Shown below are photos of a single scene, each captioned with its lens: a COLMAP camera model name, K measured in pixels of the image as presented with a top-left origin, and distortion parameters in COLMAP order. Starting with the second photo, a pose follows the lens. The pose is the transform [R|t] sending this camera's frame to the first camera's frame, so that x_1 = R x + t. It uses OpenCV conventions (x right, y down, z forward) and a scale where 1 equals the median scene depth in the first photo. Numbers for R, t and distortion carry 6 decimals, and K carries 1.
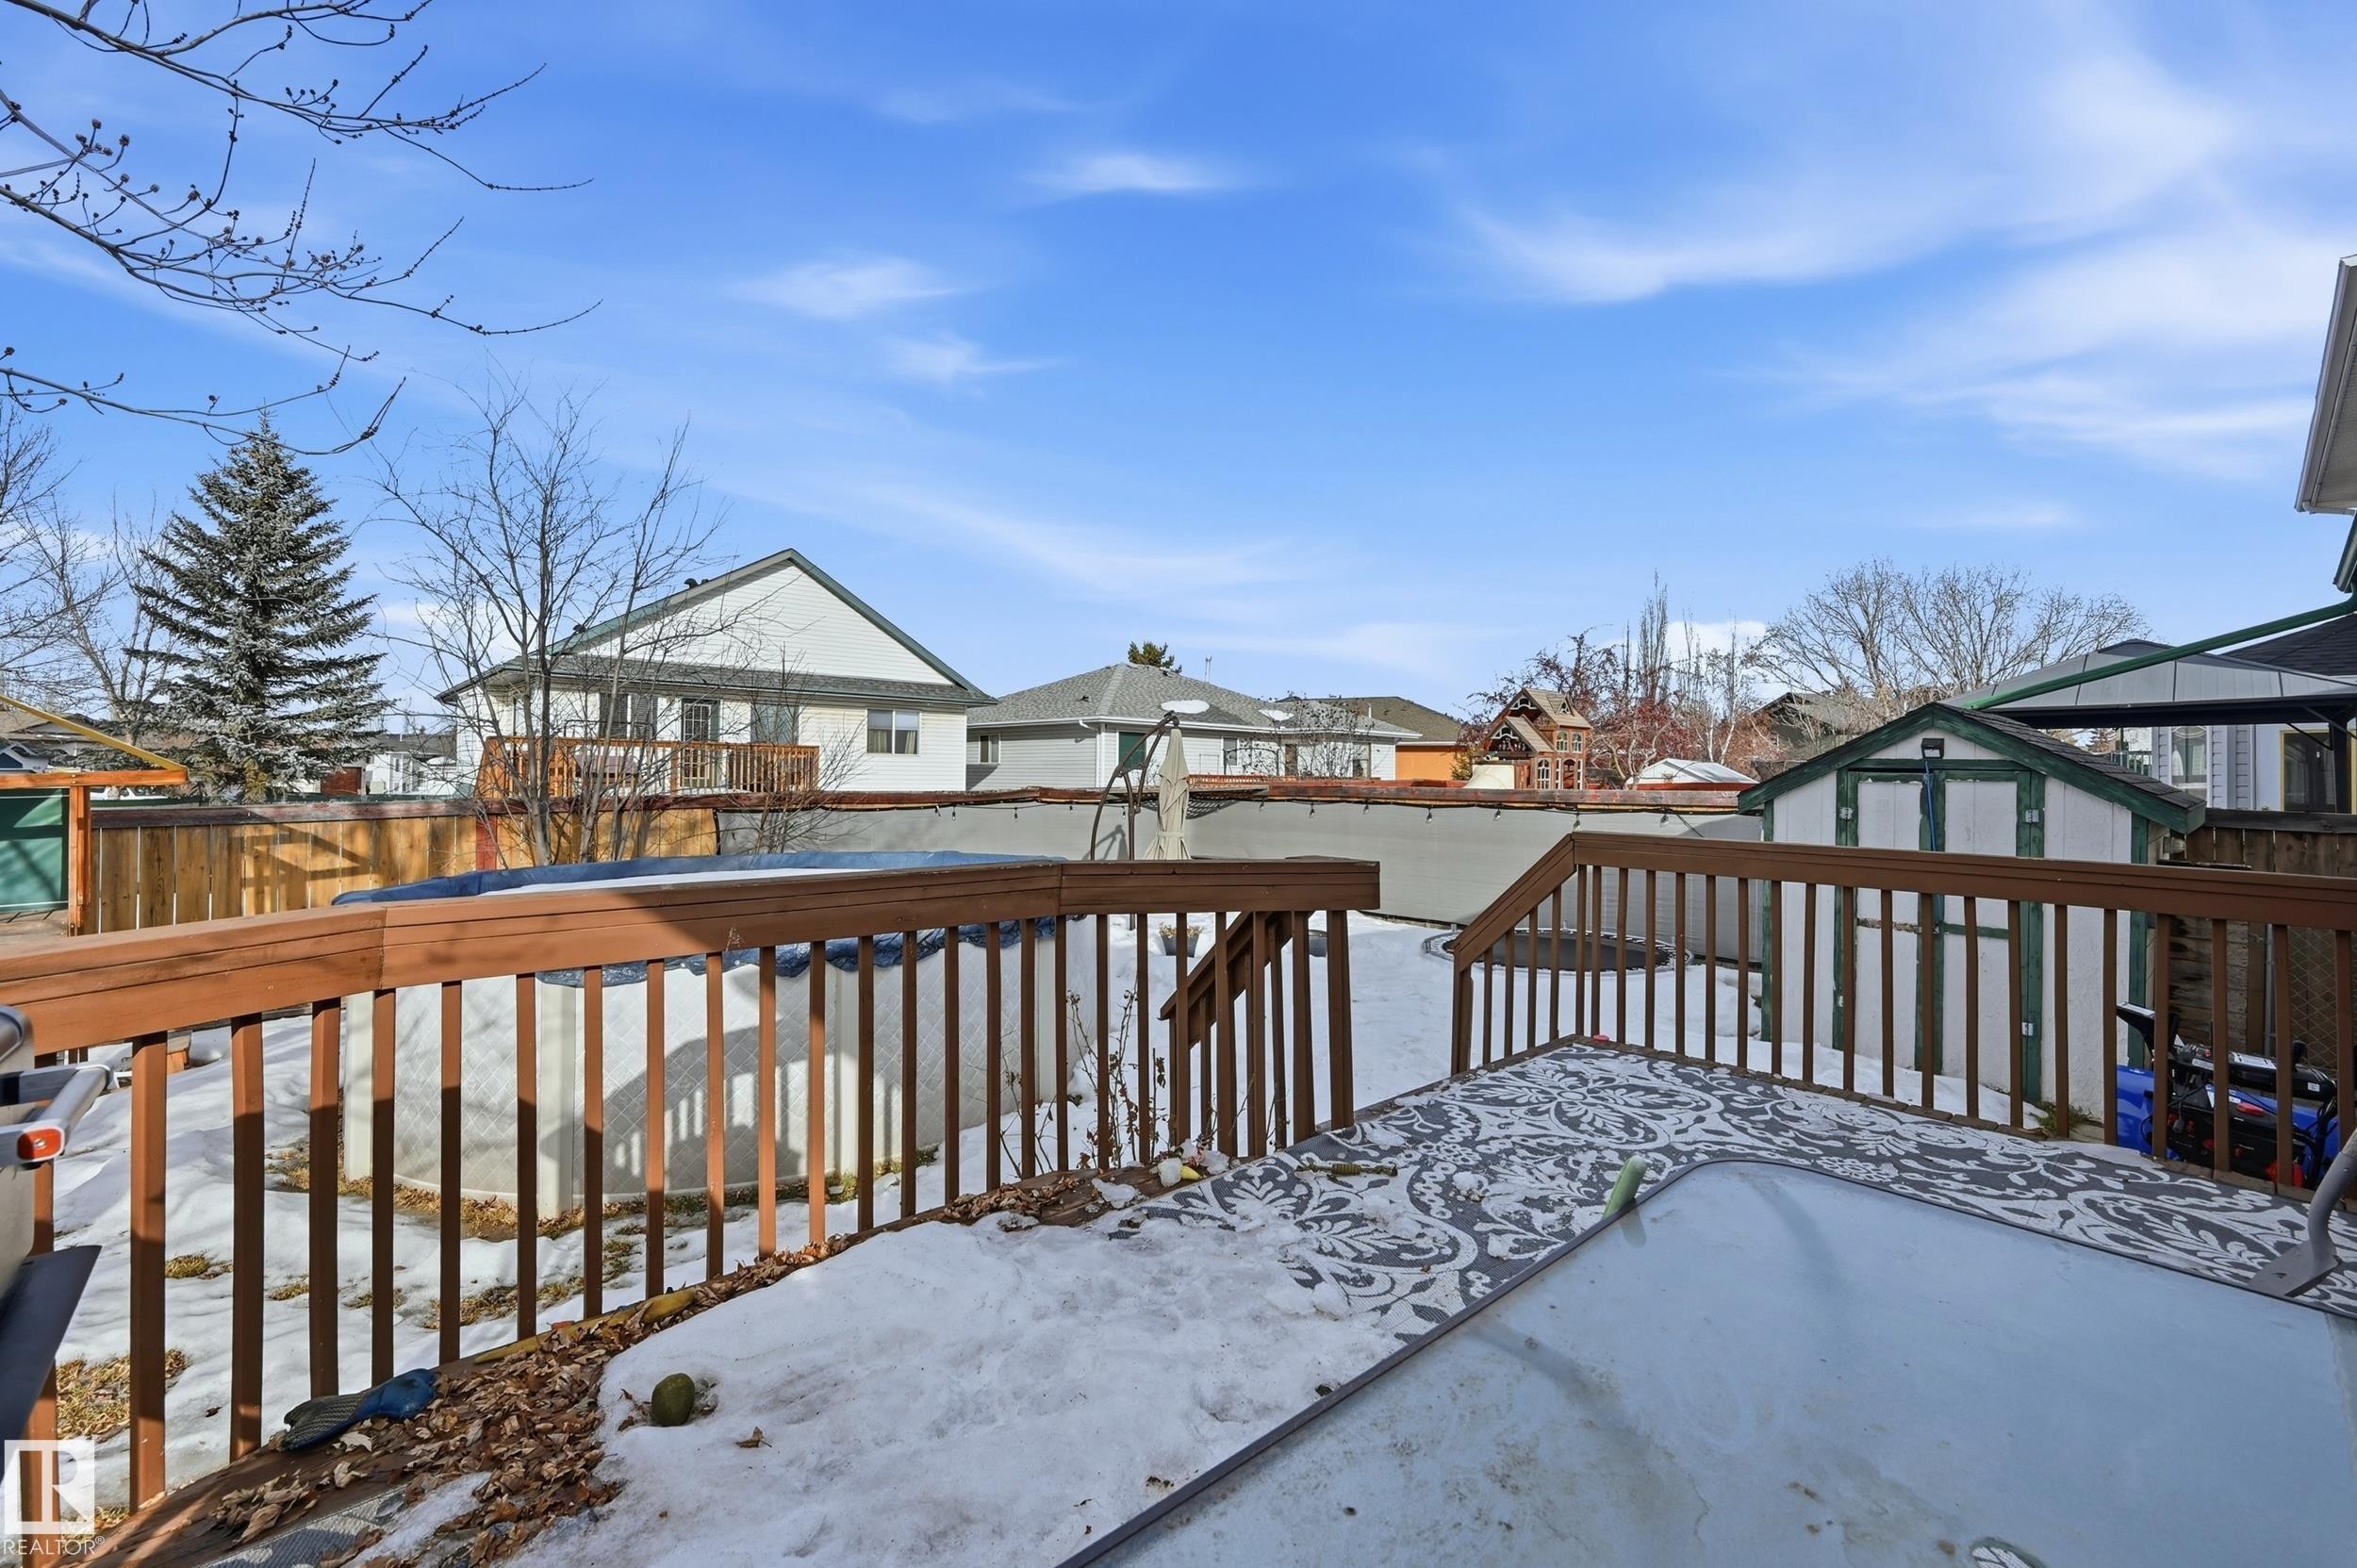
lens RADIAL K [[955.7, 0, 1183.4], [0, 955.7, 751.5], [0, 0, 1]] dist [-0.000575, 0.001598]
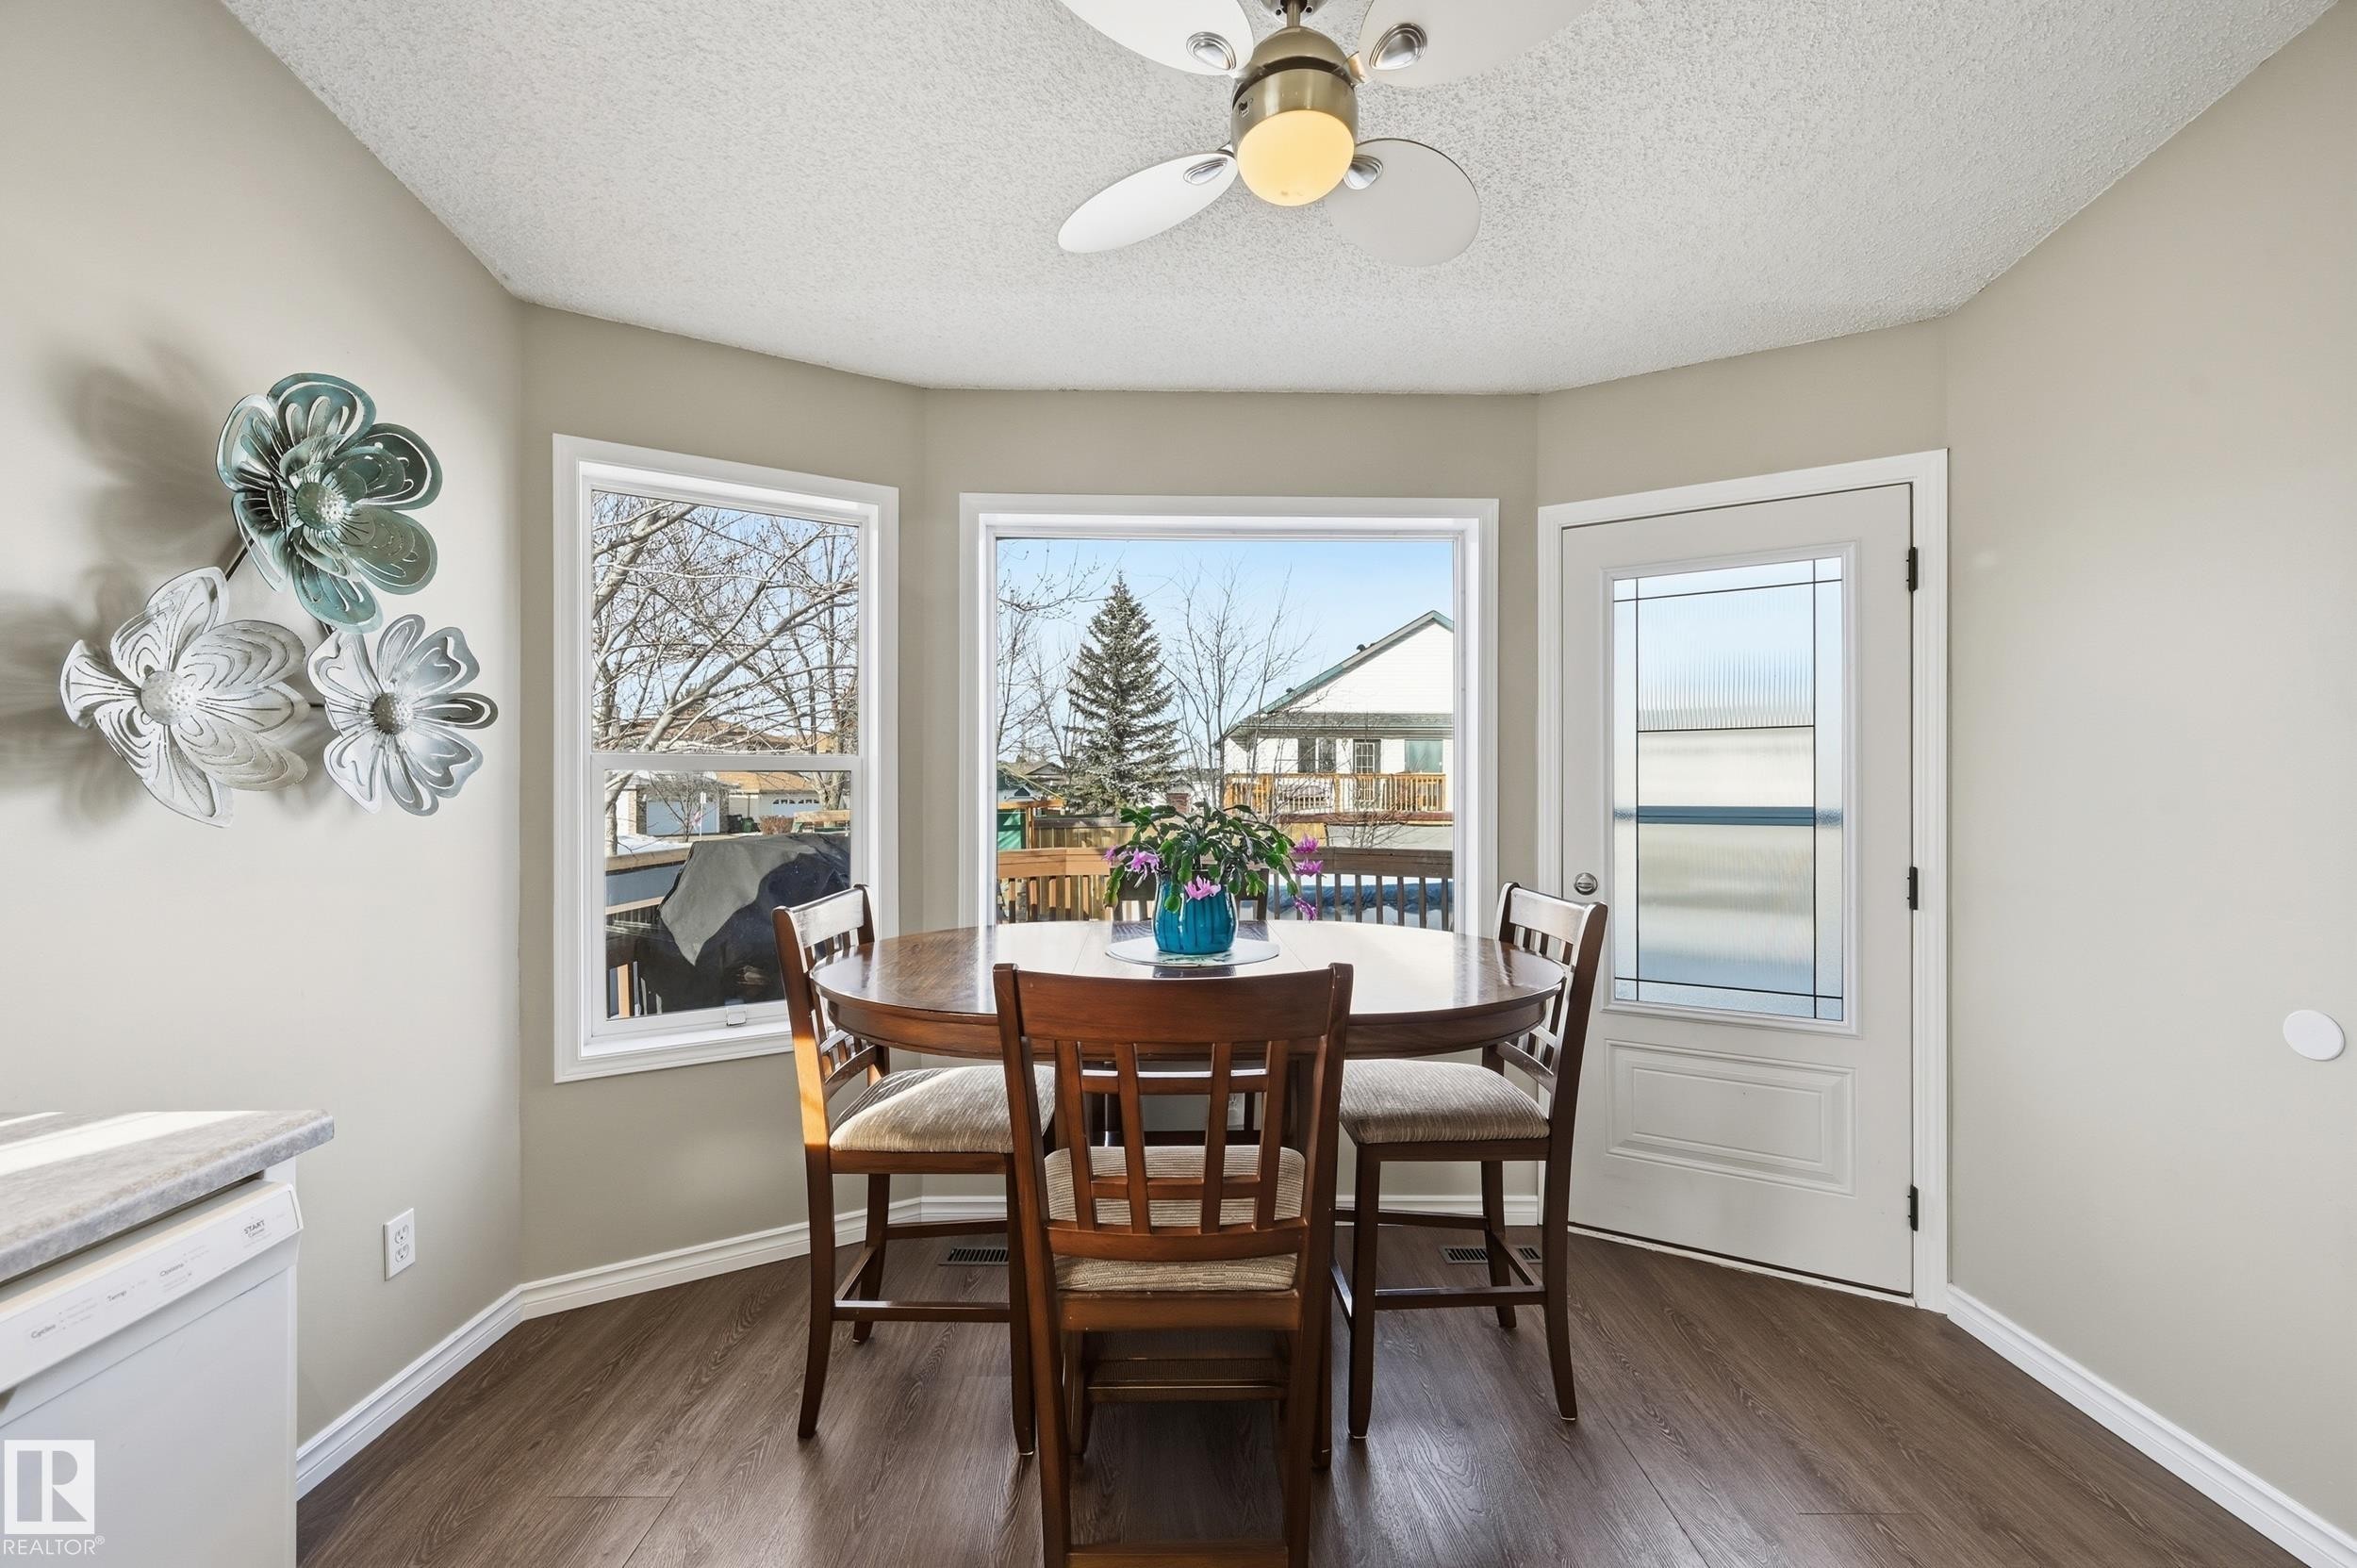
lens RADIAL K [[955.7, 0, 1179.3], [0, 955.7, 781.7], [0, 0, 1]] dist [-0.000575, 0.001598]
pose [[0.745067, -0.016674, -0.666781, 0.160570], [0.020962, 0.999779, -0.001578, -0.002145], [0.666660, -0.012802, 0.745252, -0.116355]]
